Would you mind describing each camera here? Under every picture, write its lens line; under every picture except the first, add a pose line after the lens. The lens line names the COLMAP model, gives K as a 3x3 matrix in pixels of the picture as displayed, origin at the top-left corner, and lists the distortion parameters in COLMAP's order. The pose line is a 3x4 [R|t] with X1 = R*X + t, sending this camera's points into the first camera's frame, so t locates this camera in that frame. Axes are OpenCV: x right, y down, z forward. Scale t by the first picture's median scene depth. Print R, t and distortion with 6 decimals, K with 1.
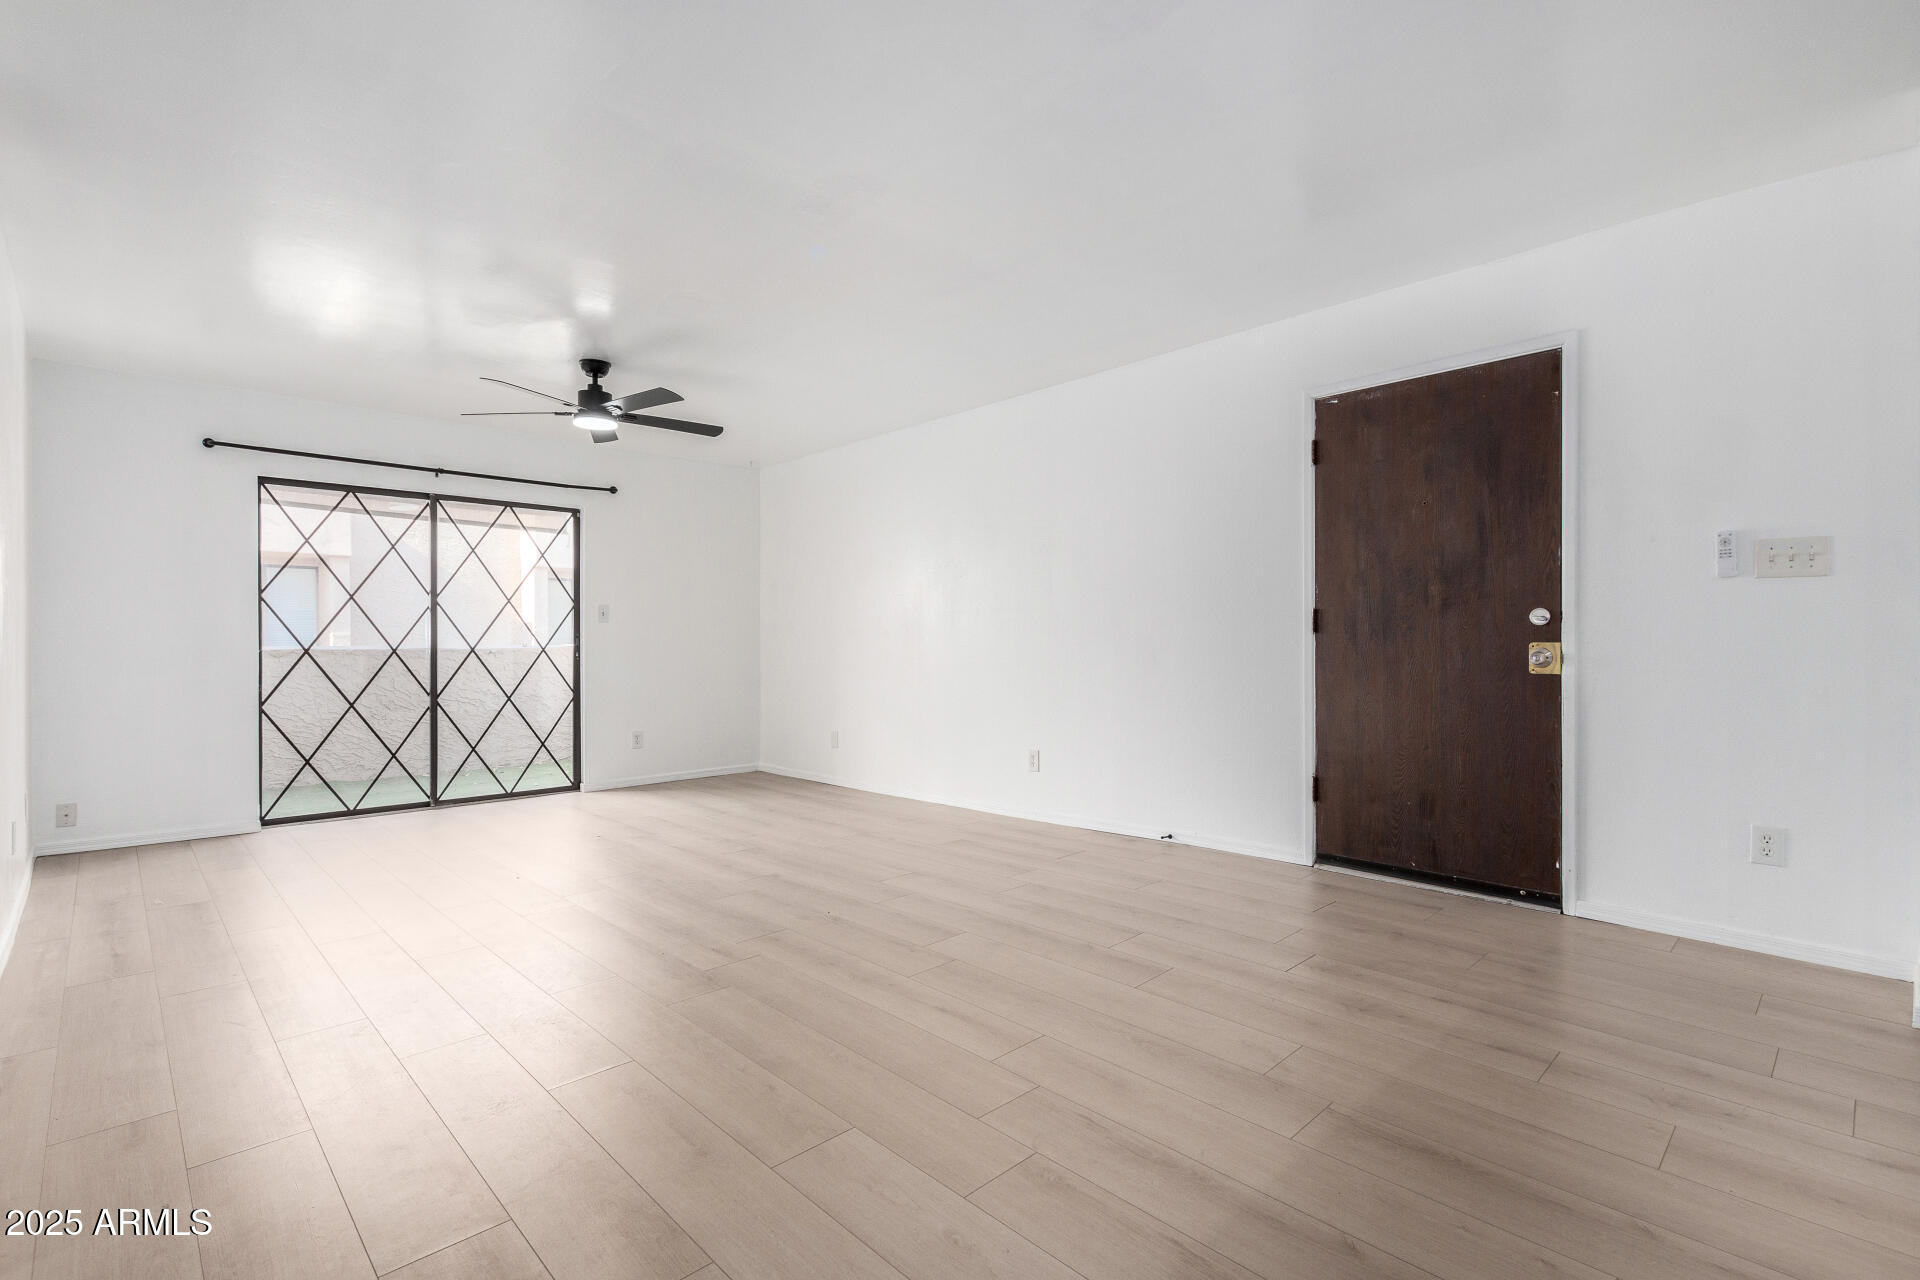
lens RADIAL K [[873.8, 0, 970.7], [0, 873.8, 651.2], [0, 0, 1]] dist [0.008942, -0.005475]
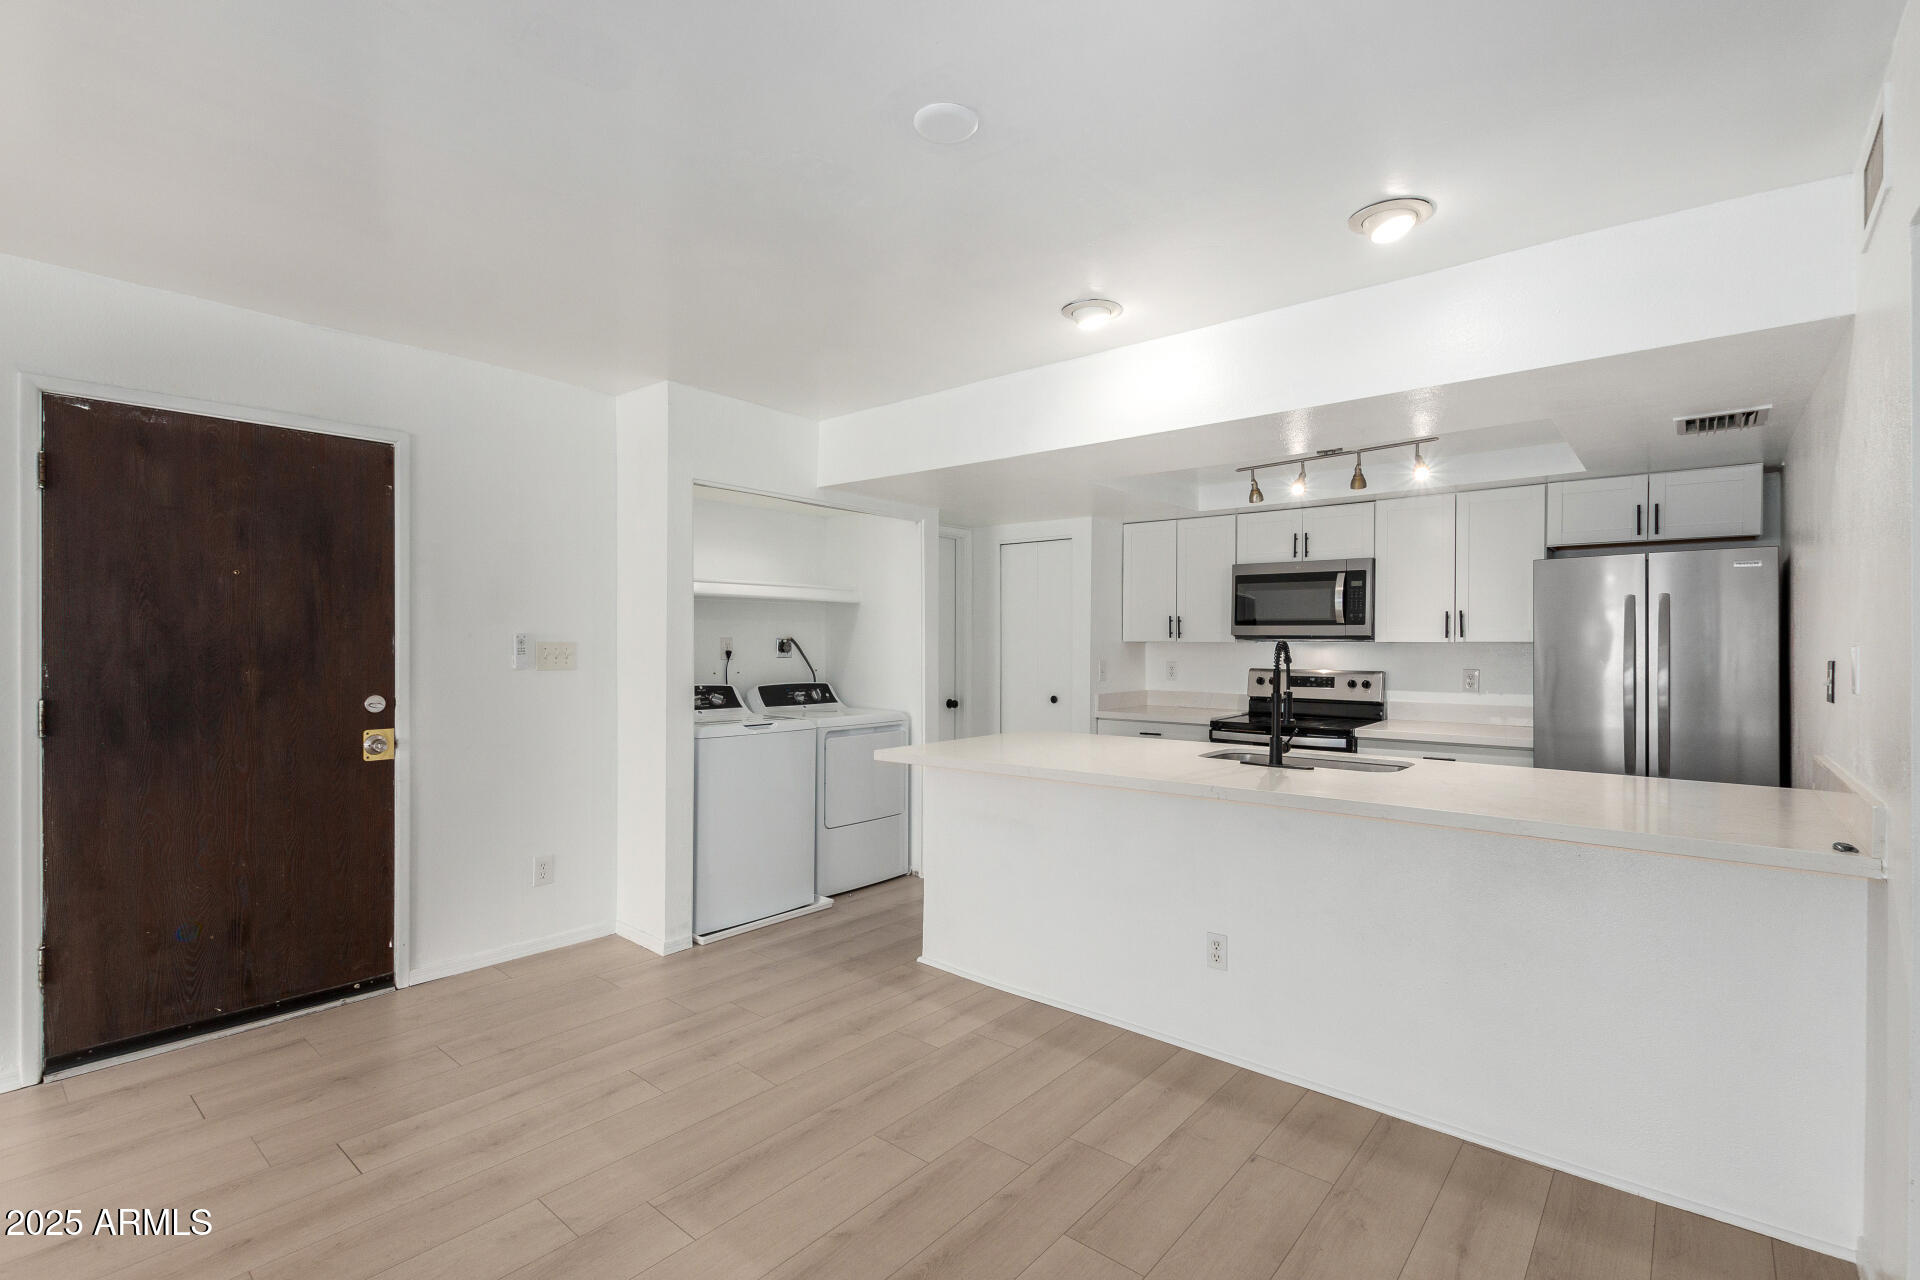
lens RADIAL K [[873.8, 0, 963.5], [0, 873.8, 646.6], [0, 0, 1]] dist [0.008942, -0.005475]
pose [[-0.098253, 0.001480, 0.995160, -0.274569], [0.011948, 0.999929, -0.000307, -0.063610], [-0.995090, 0.011860, -0.098263, 0.279877]]
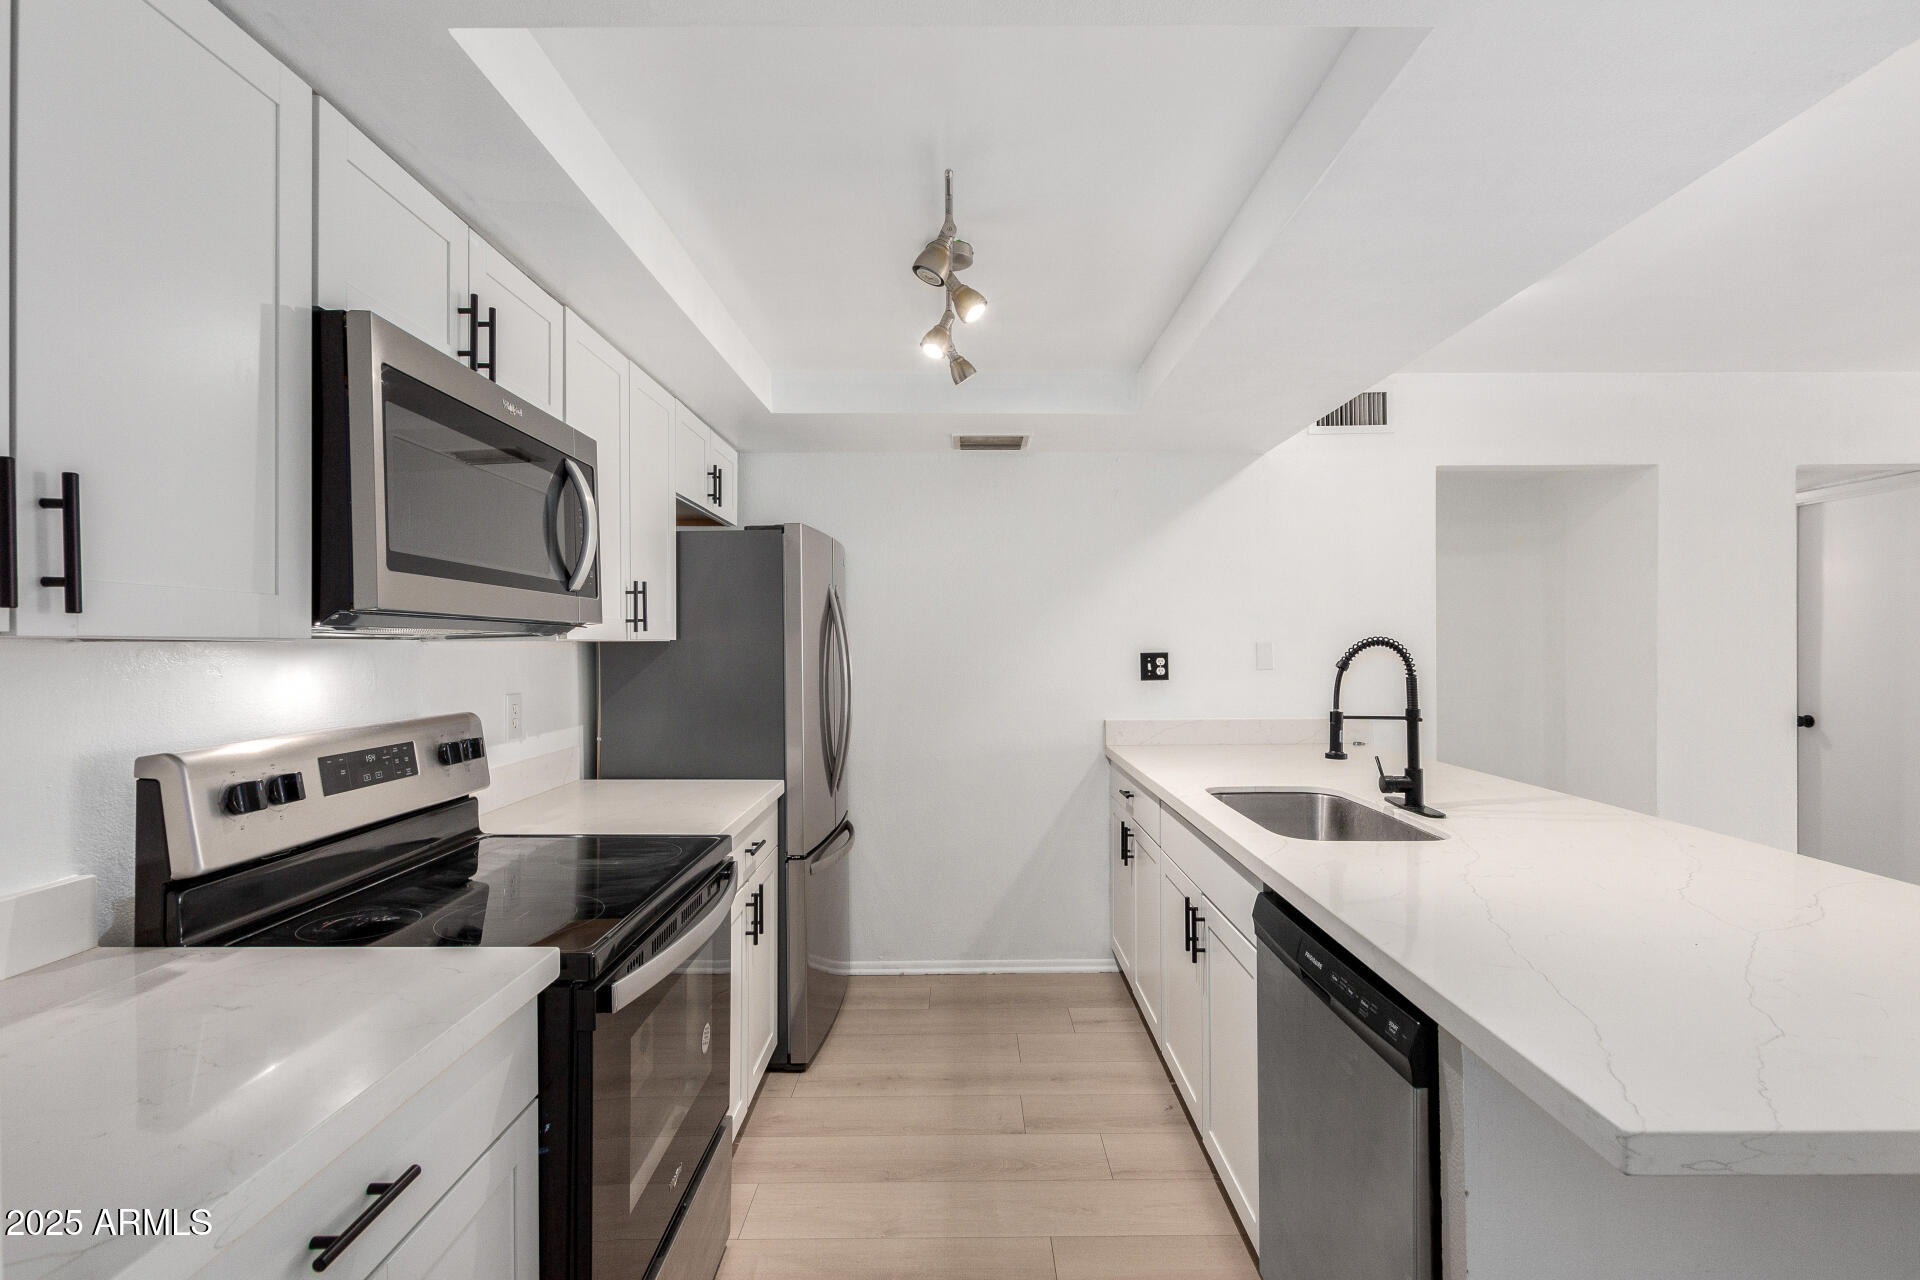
lens RADIAL K [[873.8, 0, 962.8], [0, 873.8, 642.7], [0, 0, 1]] dist [0.008942, -0.005475]
pose [[-0.699903, 0.008204, -0.714191, 0.784423], [-0.001666, 0.999913, 0.013119, -0.067607], [0.714236, 0.010372, -0.699828, 0.152797]]
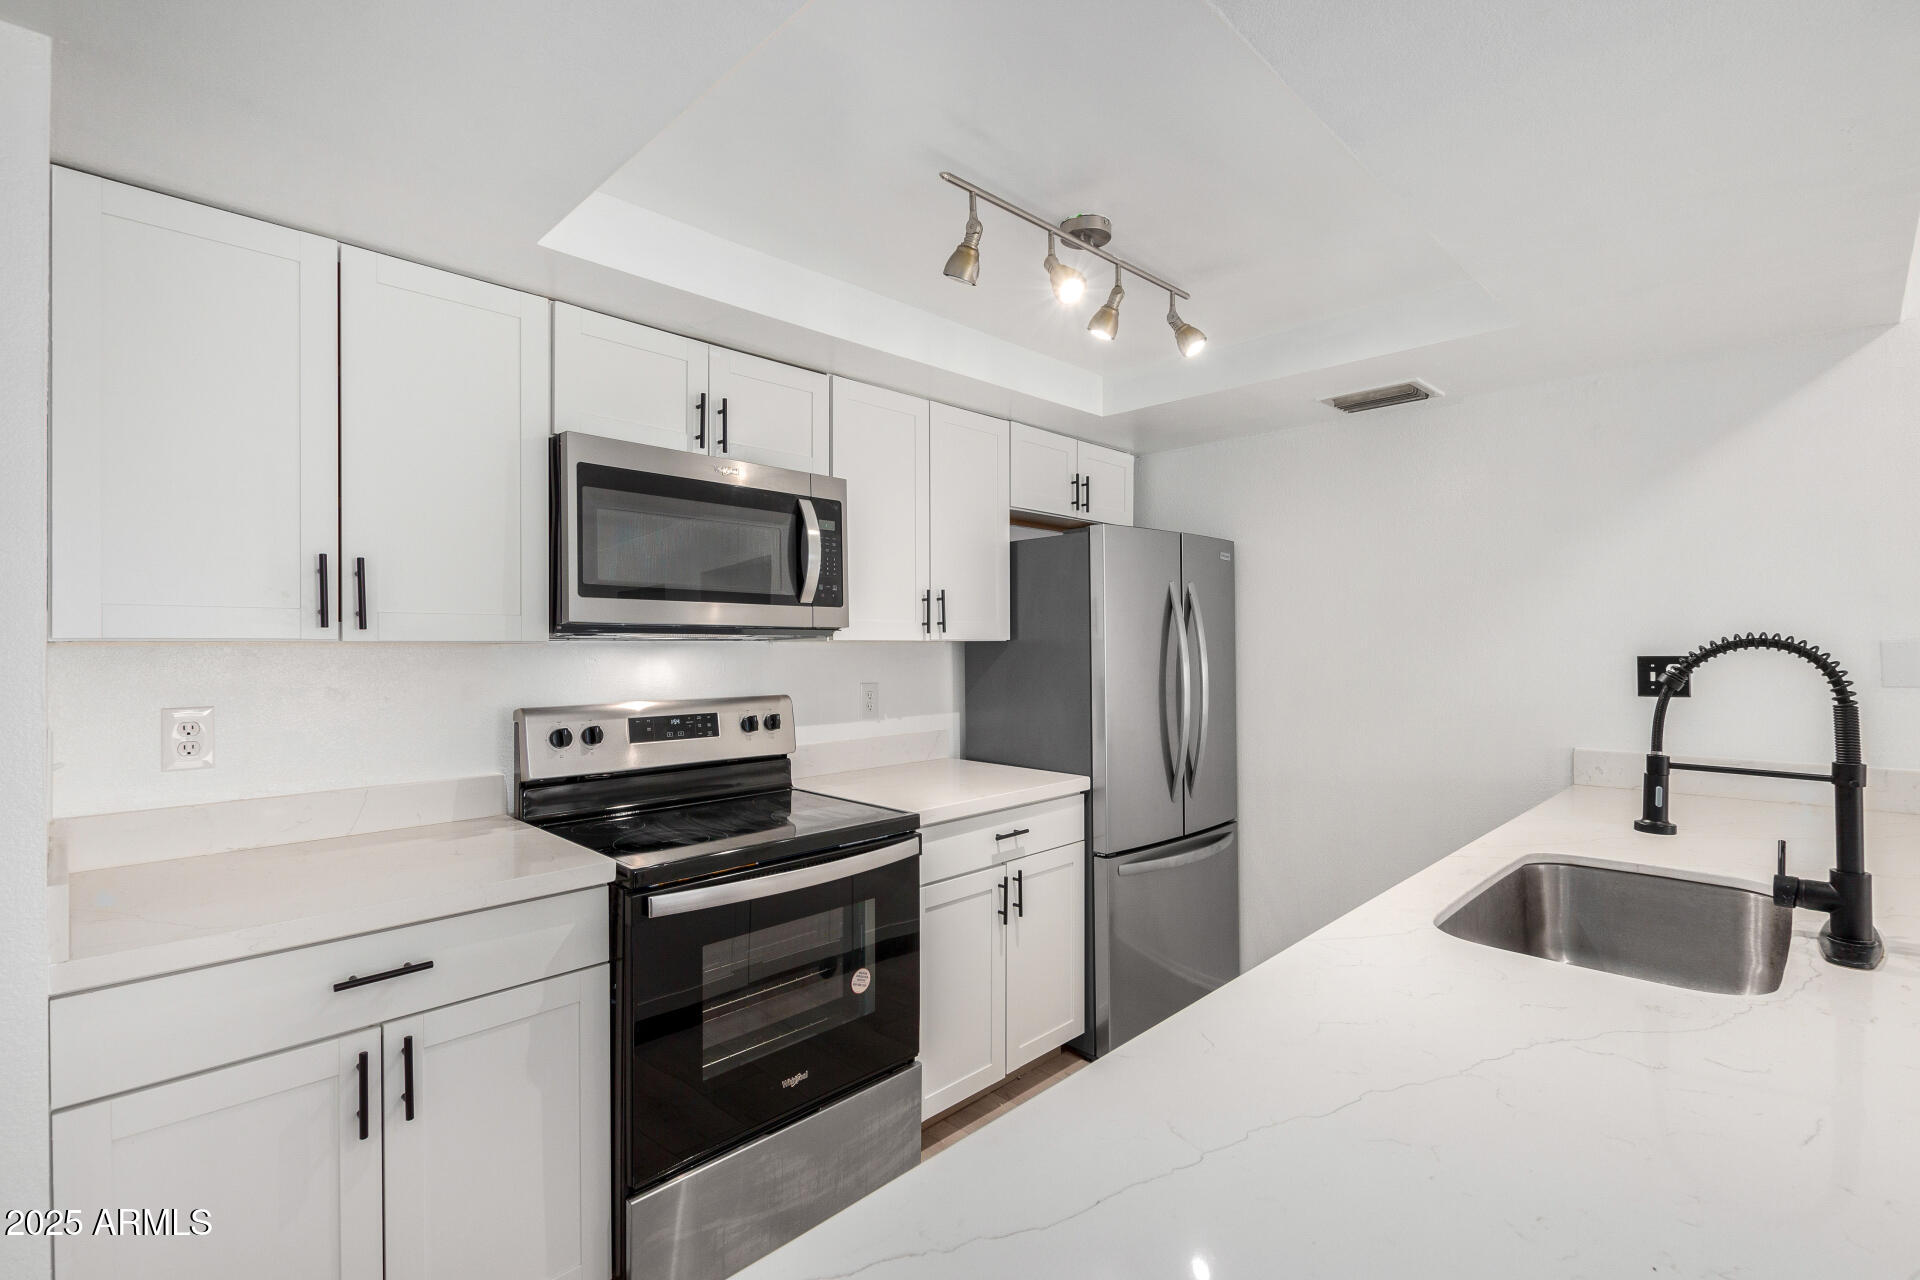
lens RADIAL K [[873.8, 0, 959.7], [0, 873.8, 641.9], [0, 0, 1]] dist [0.008942, -0.005475]
pose [[-0.999813, 0.009576, -0.016825, 0.560735], [0.009365, 0.999877, 0.012572, -0.068260], [0.016944, 0.012412, -0.999779, 0.246577]]
